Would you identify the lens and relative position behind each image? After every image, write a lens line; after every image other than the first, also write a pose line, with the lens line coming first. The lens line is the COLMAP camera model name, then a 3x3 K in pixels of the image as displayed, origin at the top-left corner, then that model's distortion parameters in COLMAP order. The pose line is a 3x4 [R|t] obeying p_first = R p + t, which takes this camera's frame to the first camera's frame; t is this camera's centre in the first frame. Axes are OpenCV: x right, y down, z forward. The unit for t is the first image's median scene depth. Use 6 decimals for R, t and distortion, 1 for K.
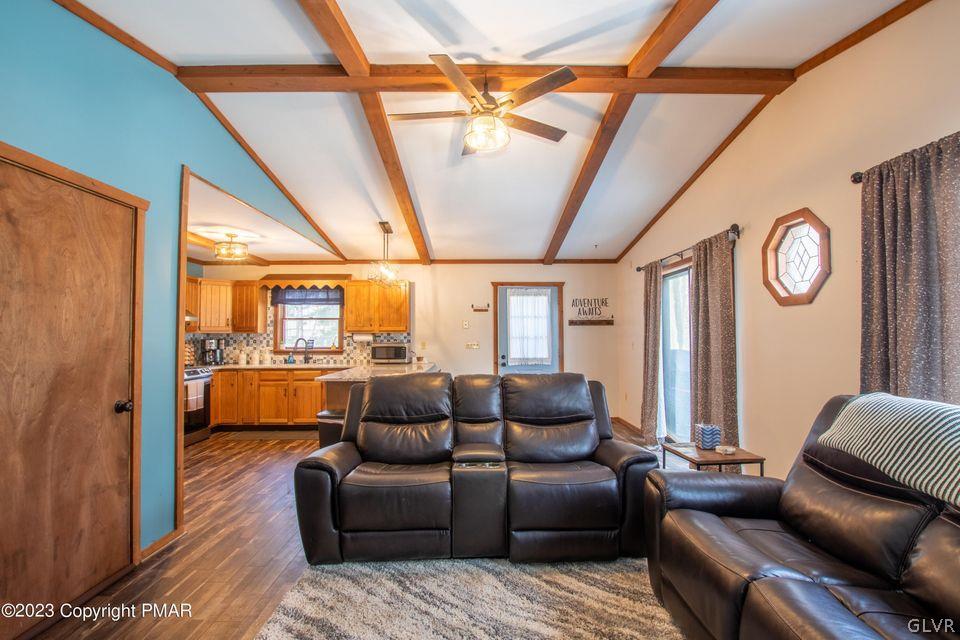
lens RADIAL K [[446.7, 0, 484.7], [0, 446.7, 320.8], [0, 0, 1]] dist [-0.033344, 0.004064]
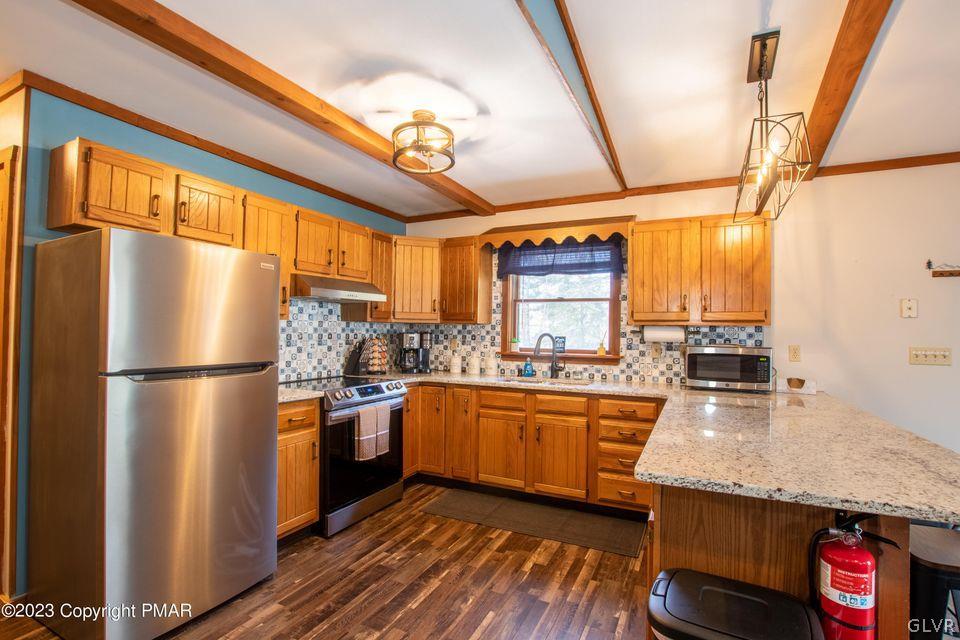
lens RADIAL K [[446.7, 0, 484.0], [0, 446.7, 322.2], [0, 0, 1]] dist [-0.033344, 0.004064]
pose [[0.888729, 0.007053, -0.458379, -0.221528], [-0.002798, 0.999946, 0.009961, 0.019363], [0.458425, -0.007570, 0.888701, 0.454763]]
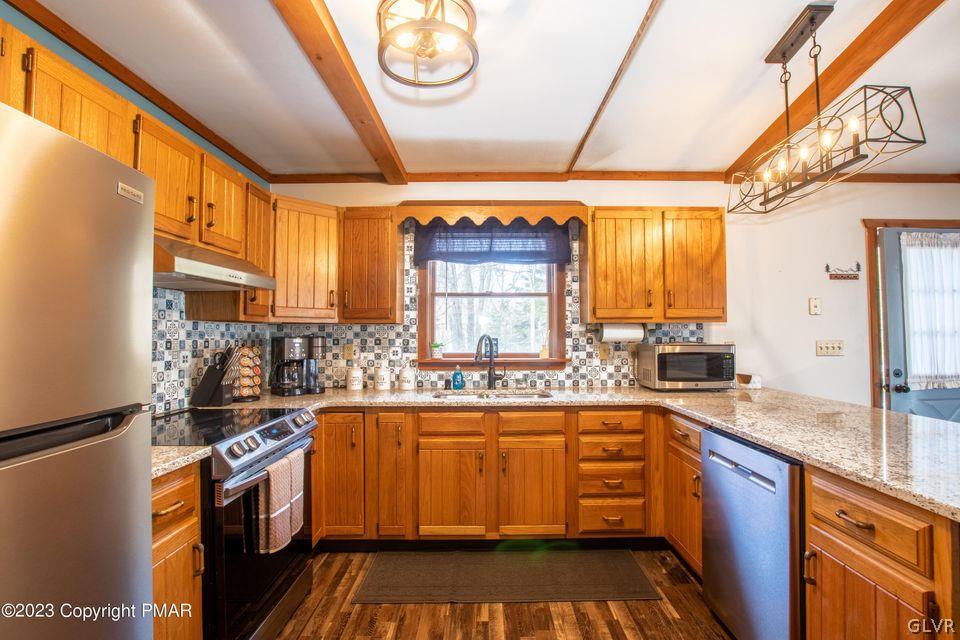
lens RADIAL K [[446.7, 0, 485.8], [0, 446.7, 321.0], [0, 0, 1]] dist [-0.033344, 0.004064]
pose [[0.999824, -0.000011, -0.018785, -0.402177], [0.000040, 0.999999, 0.001564, 0.024312], [0.018785, -0.001564, 0.999822, 0.533724]]
